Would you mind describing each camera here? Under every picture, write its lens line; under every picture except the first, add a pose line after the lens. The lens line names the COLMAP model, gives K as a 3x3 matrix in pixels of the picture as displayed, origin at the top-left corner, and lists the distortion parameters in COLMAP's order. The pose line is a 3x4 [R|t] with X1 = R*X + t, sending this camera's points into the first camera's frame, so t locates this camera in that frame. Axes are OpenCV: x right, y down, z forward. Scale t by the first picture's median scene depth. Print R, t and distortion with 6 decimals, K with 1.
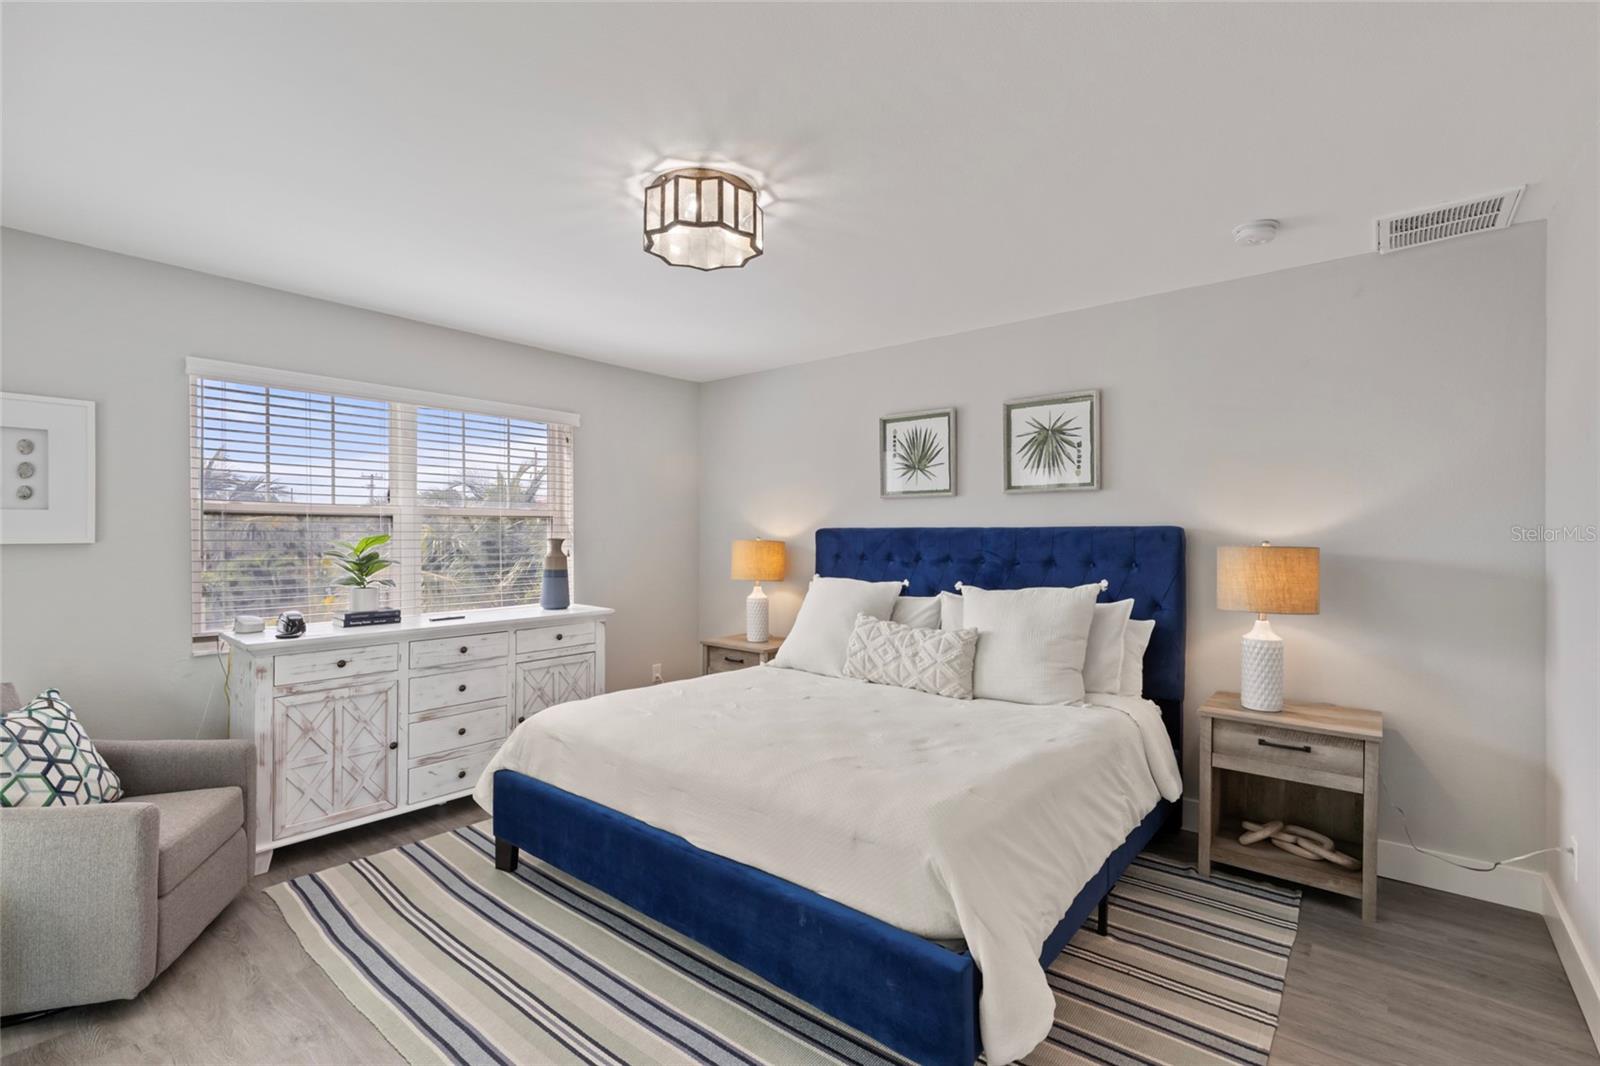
lens RADIAL K [[719.2, 0, 799.8], [0, 719.2, 534.0], [0, 0, 1]] dist [0.005066, -0.000088]
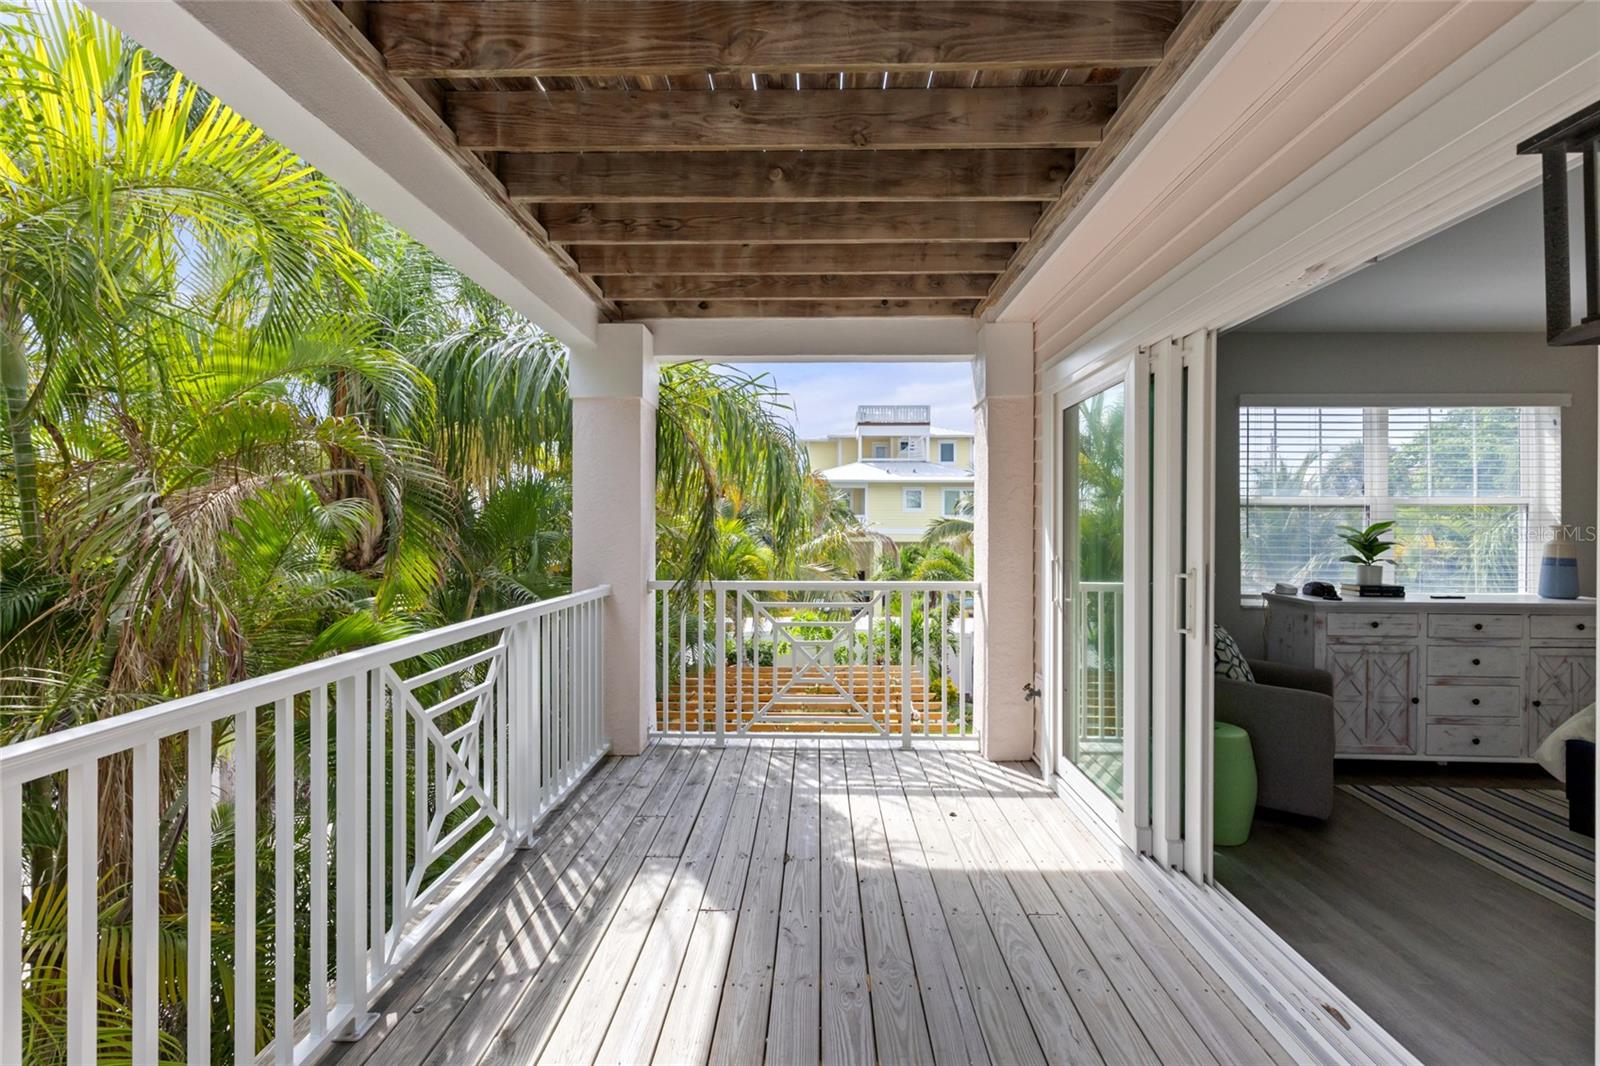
lens RADIAL K [[719.2, 0, 802.1], [0, 719.2, 529.5], [0, 0, 1]] dist [0.005066, -0.000088]
pose [[0.611815, 0.002635, -0.790997, -0.242539], [-0.003371, 0.999994, 0.000723, 0.017803], [0.790994, 0.002224, 0.611820, -0.500494]]
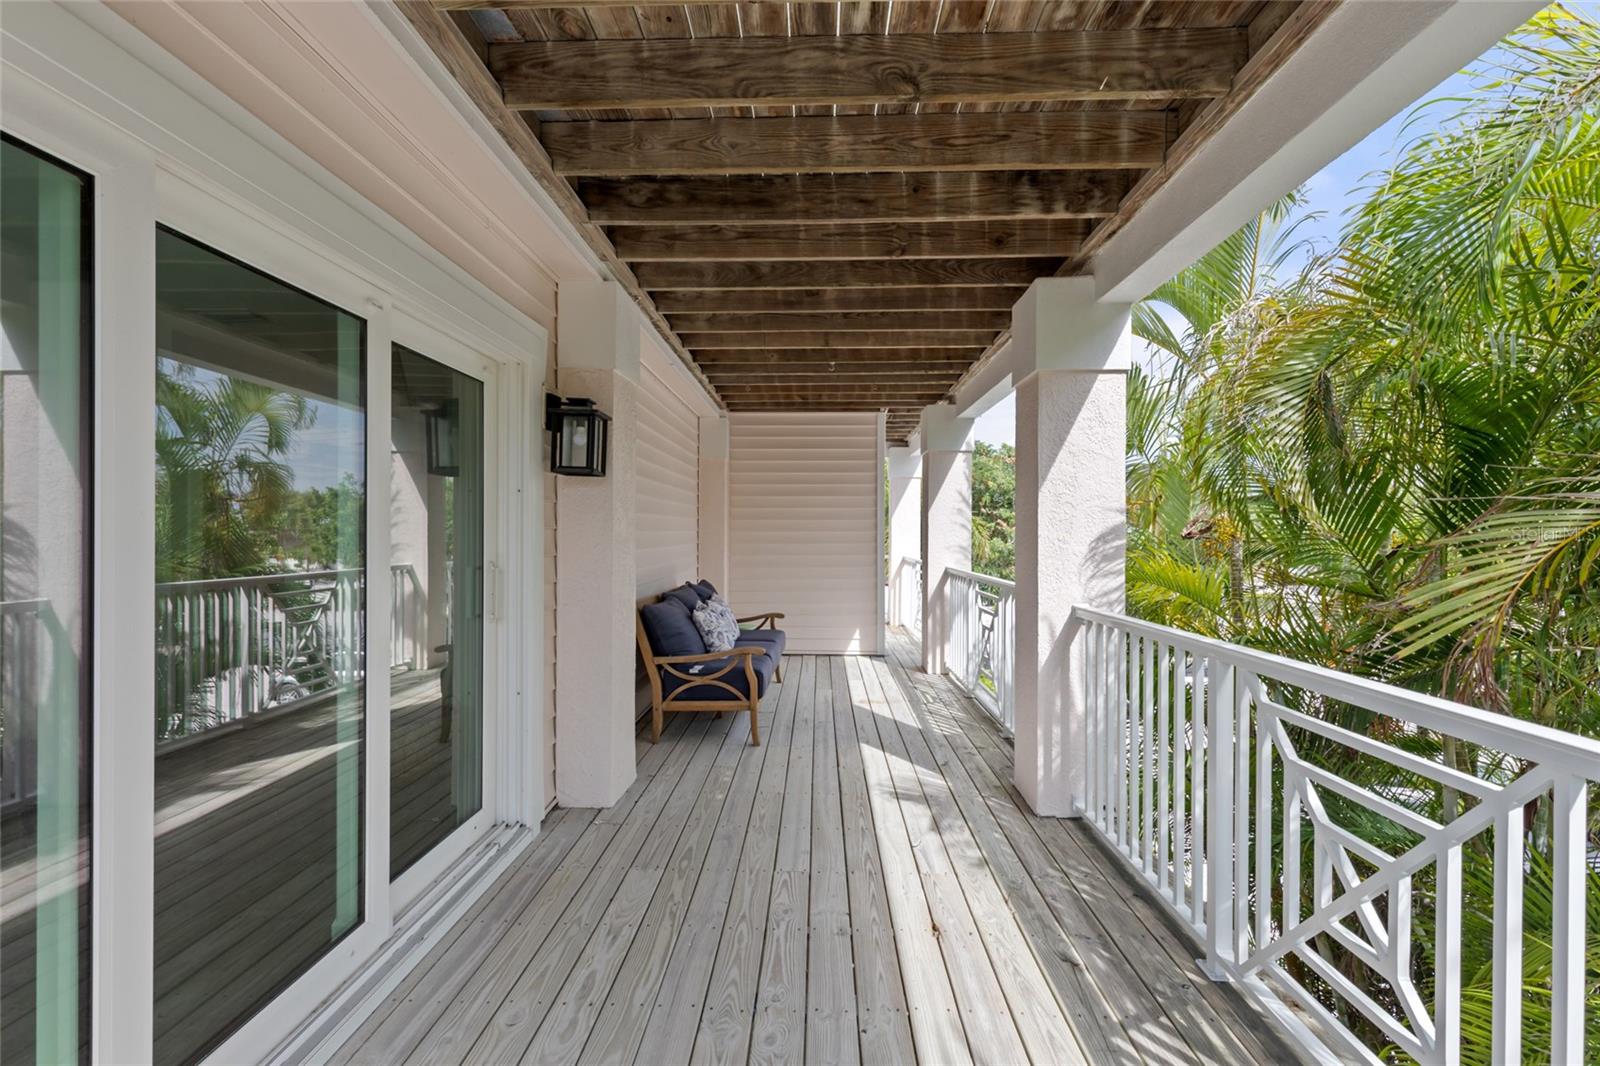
lens RADIAL K [[719.2, 0, 799.0], [0, 719.2, 536.3], [0, 0, 1]] dist [0.005066, -0.000088]
pose [[-0.610657, -0.003308, 0.791888, -1.139583], [-0.003633, 0.999992, 0.001376, 0.021513], [-0.791887, -0.002037, -0.610665, 0.221471]]
